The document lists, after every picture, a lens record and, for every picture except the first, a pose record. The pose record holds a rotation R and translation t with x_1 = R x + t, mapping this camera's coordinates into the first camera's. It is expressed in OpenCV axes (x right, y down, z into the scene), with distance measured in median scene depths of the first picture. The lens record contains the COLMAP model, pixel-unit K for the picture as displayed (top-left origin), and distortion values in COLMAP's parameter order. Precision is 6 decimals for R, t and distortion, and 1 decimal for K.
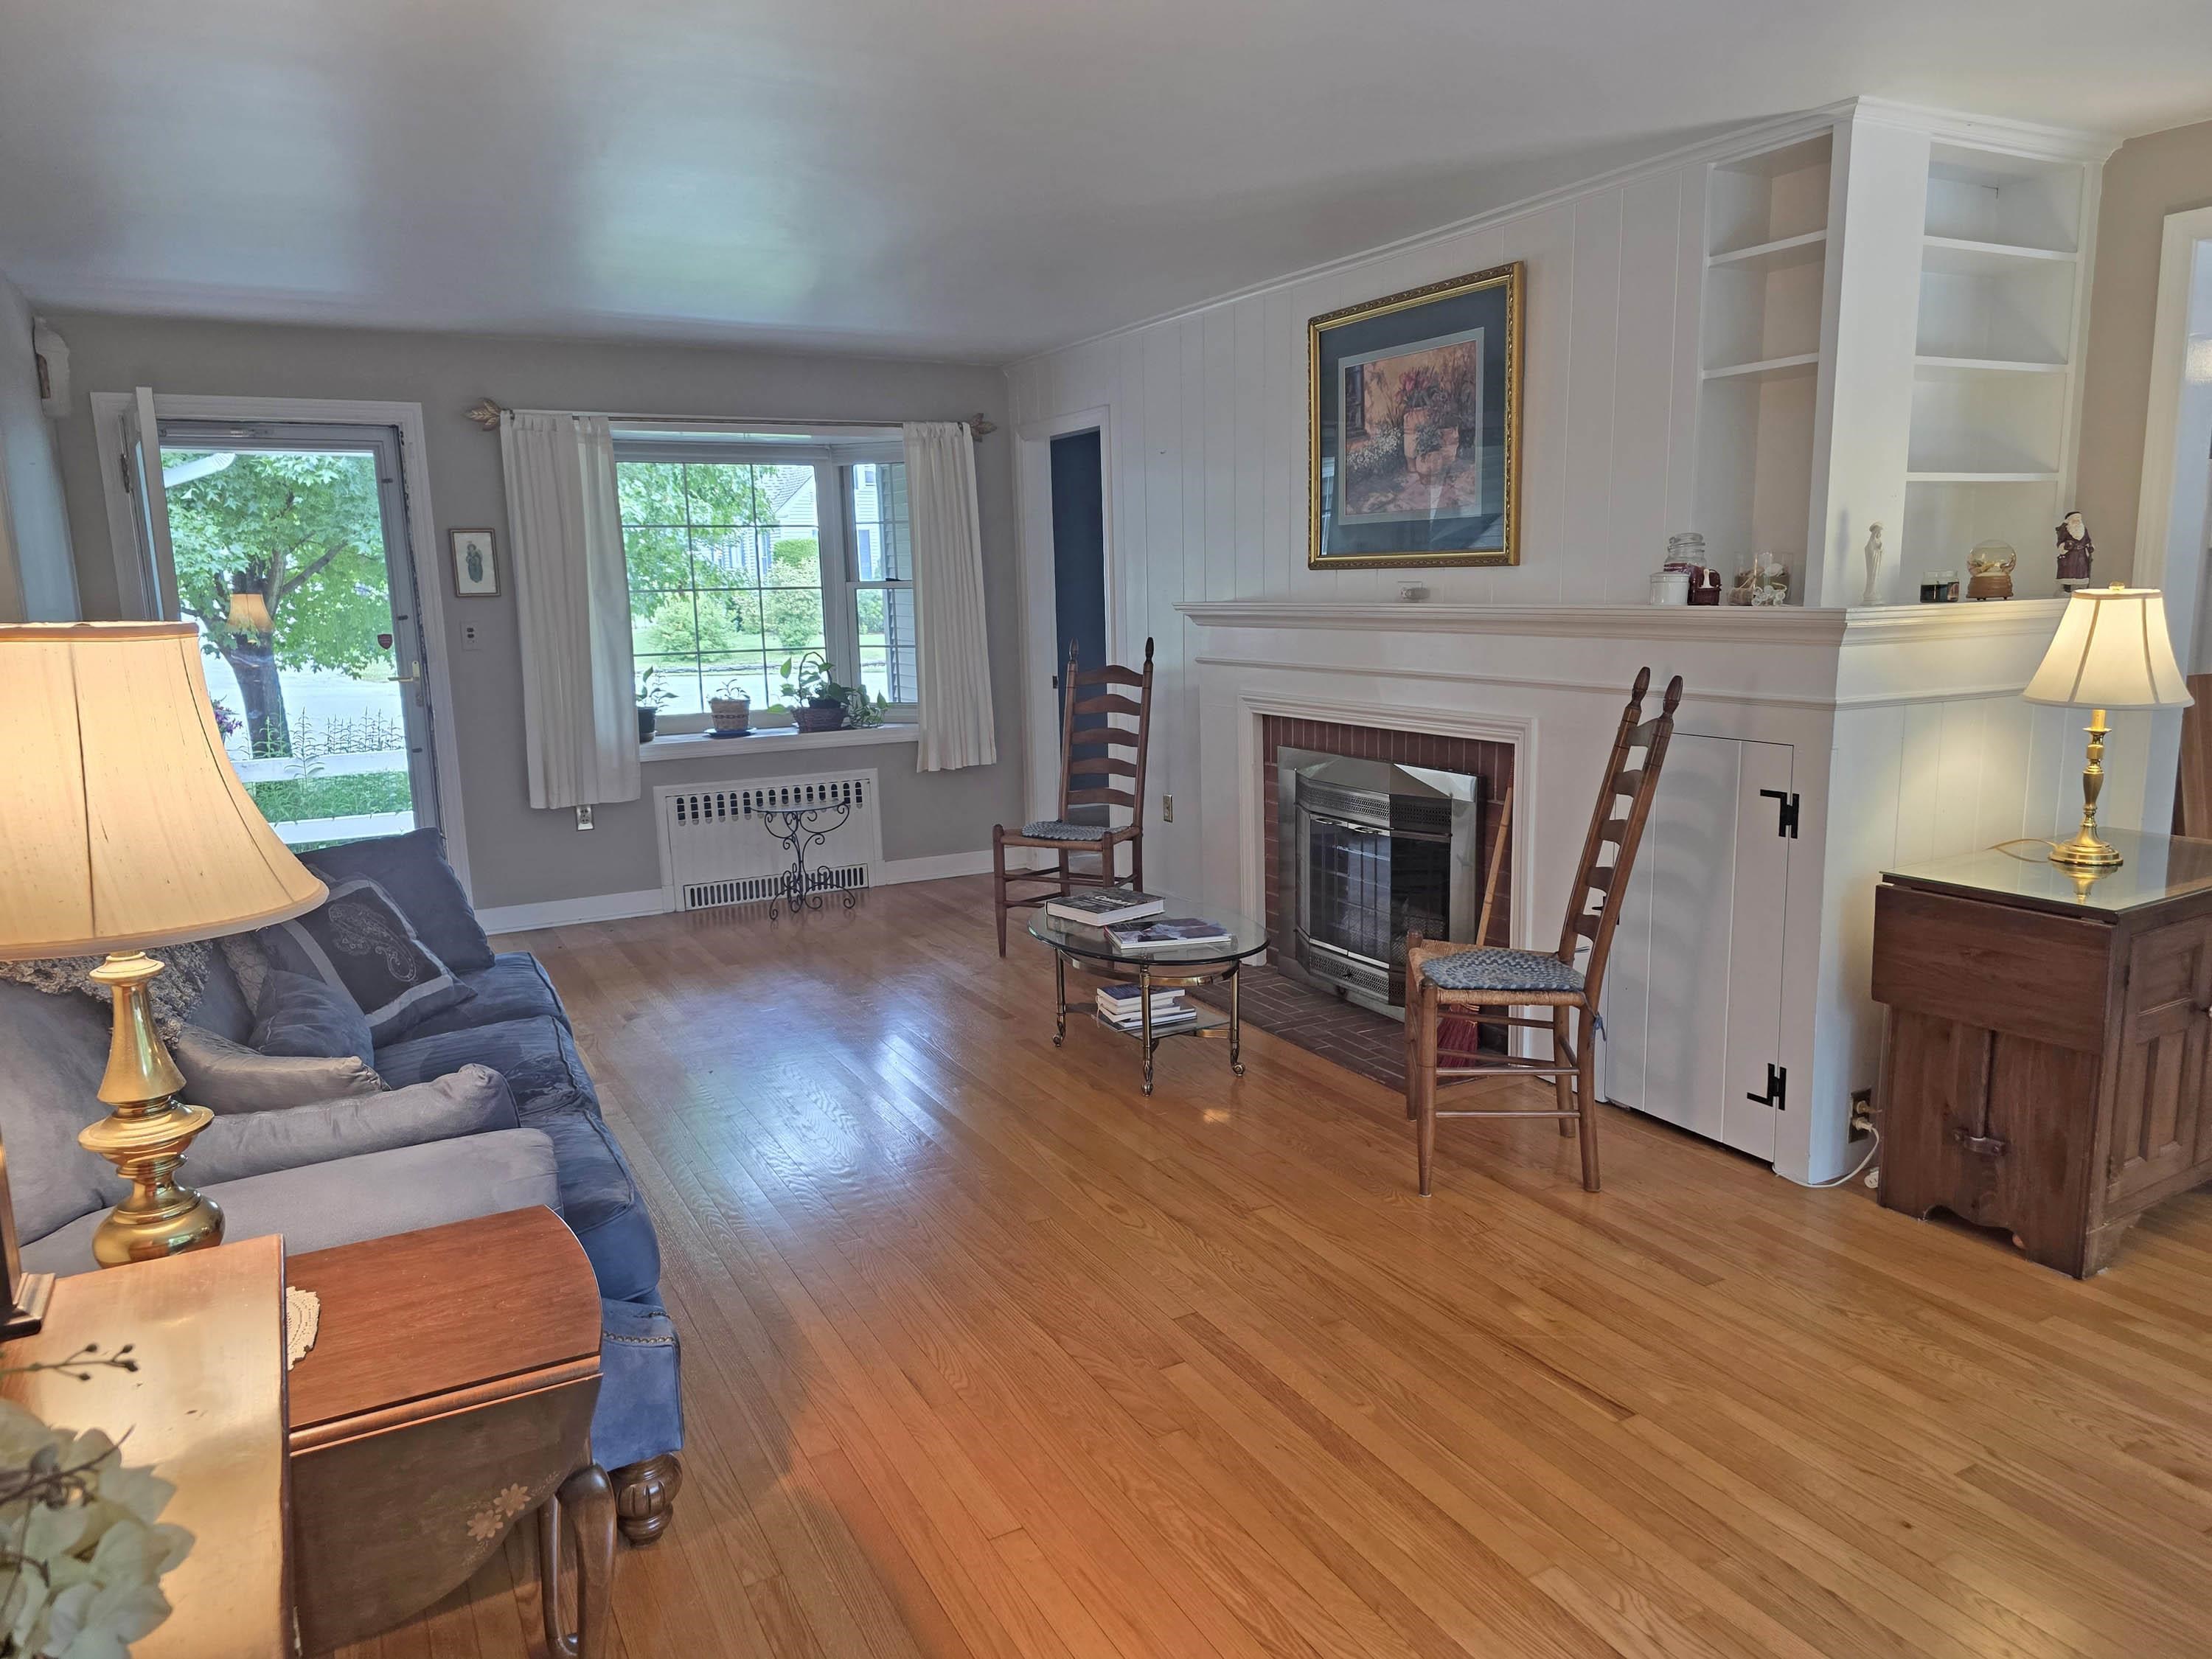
lens RADIAL K [[1490.9, 0, 1109.8], [0, 1490.9, 819.0], [0, 0, 1]] dist [0.075990, -0.086196]
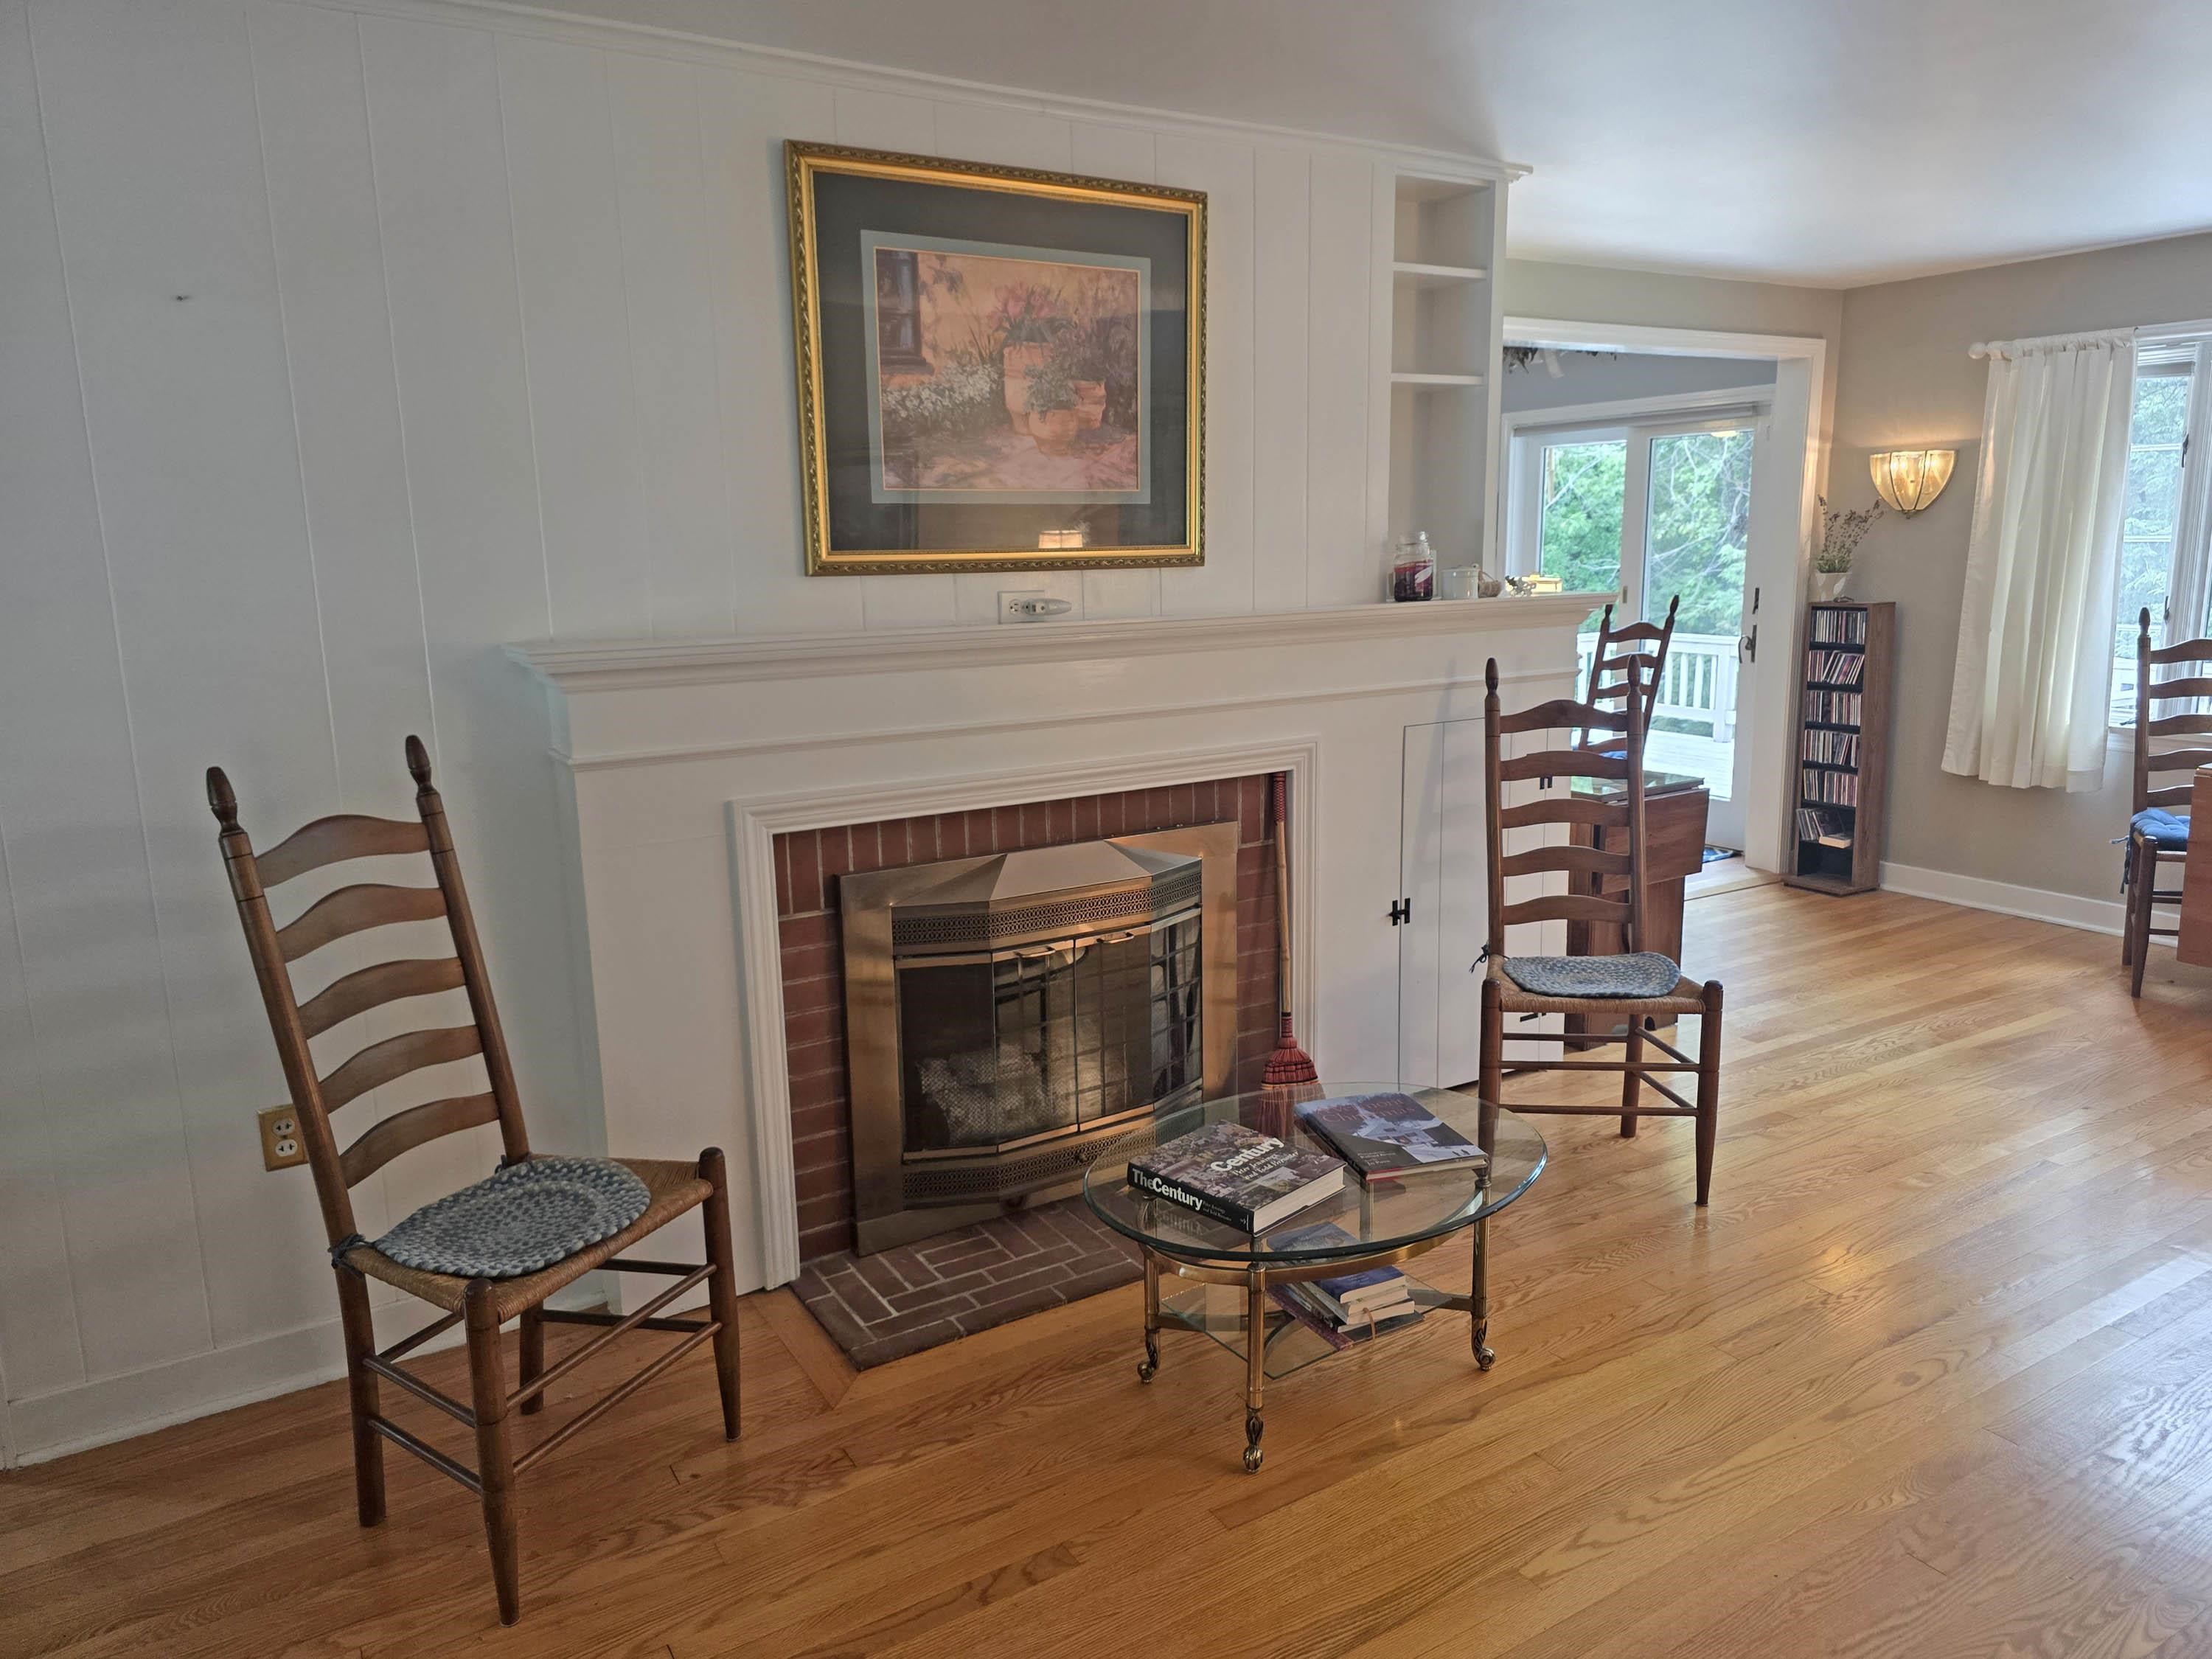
lens RADIAL K [[1490.9, 0, 1109.8], [0, 1490.9, 819.0], [0, 0, 1]] dist [0.075990, -0.086196]
pose [[-0.054548, -0.150919, 0.987040, -0.510570], [0.188918, 0.969098, 0.158616, -0.157960], [-0.980477, 0.195121, -0.024351, 0.997495]]
